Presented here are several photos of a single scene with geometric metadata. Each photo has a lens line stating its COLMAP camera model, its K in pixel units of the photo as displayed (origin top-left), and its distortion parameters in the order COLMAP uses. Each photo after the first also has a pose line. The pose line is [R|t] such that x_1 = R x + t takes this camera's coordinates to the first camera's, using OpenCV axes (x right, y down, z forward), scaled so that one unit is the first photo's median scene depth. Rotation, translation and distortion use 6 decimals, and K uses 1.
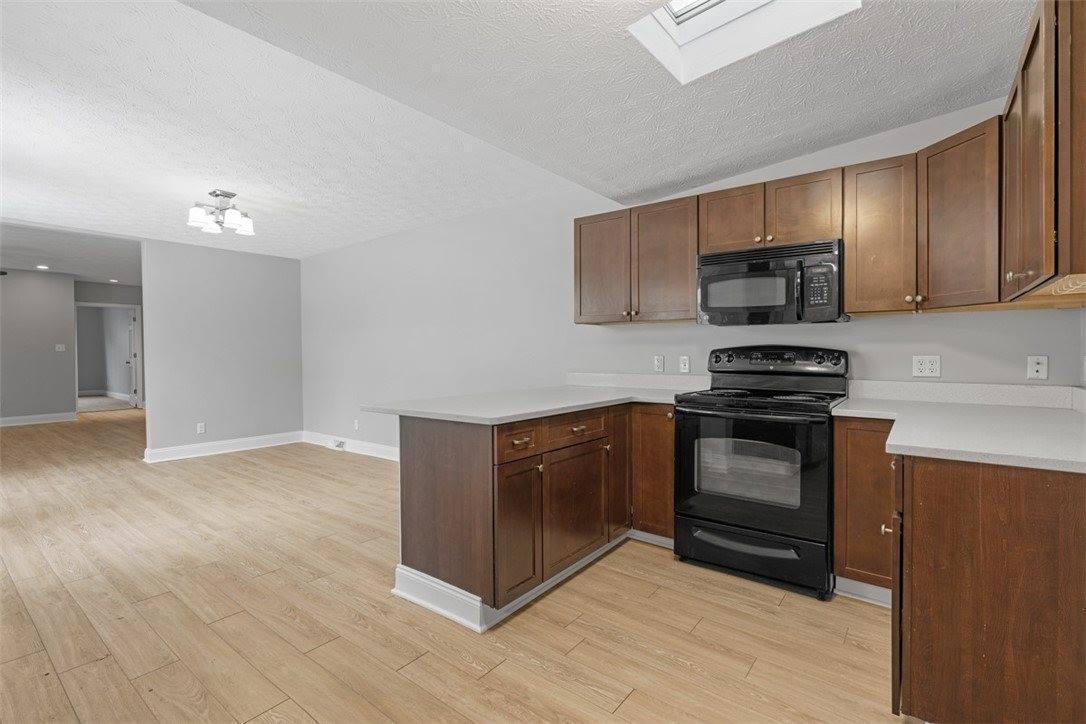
lens RADIAL K [[496.9, 0, 541.3], [0, 496.9, 355.3], [0, 0, 1]] dist [-0.006511, 0.002466]
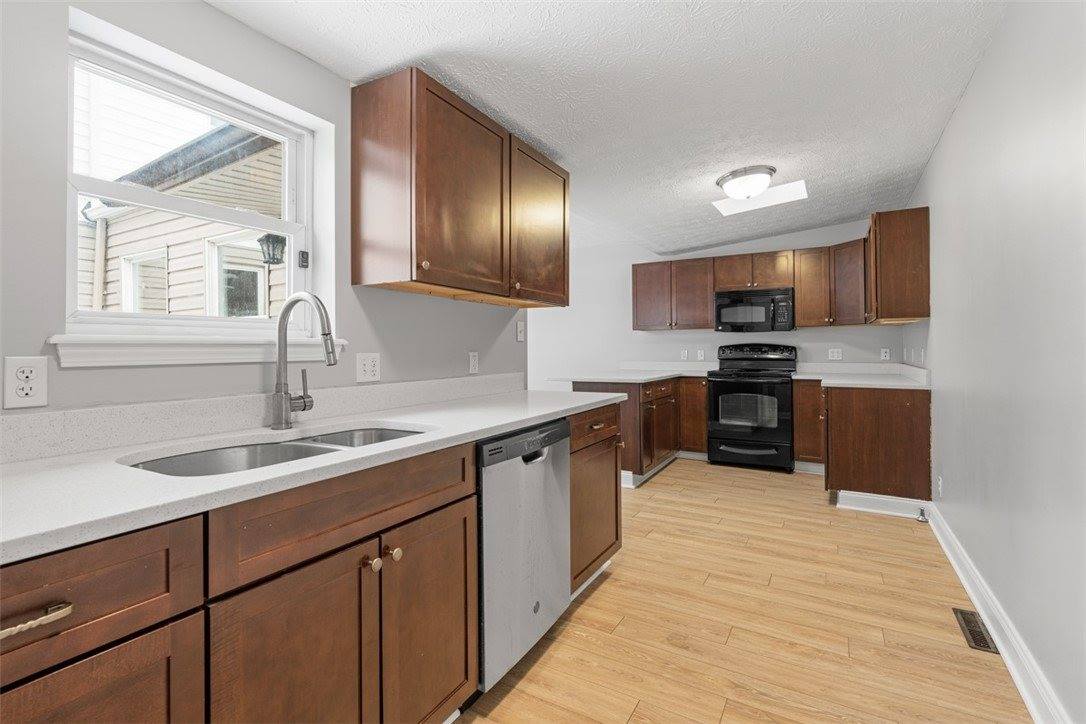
lens RADIAL K [[496.9, 0, 548.8], [0, 496.9, 342.2], [0, 0, 1]] dist [-0.006511, 0.002466]
pose [[0.990805, -0.001360, 0.135290, -0.531485], [0.004395, 0.999745, -0.022138, 0.011293], [-0.135225, 0.022529, 0.990559, -0.687323]]
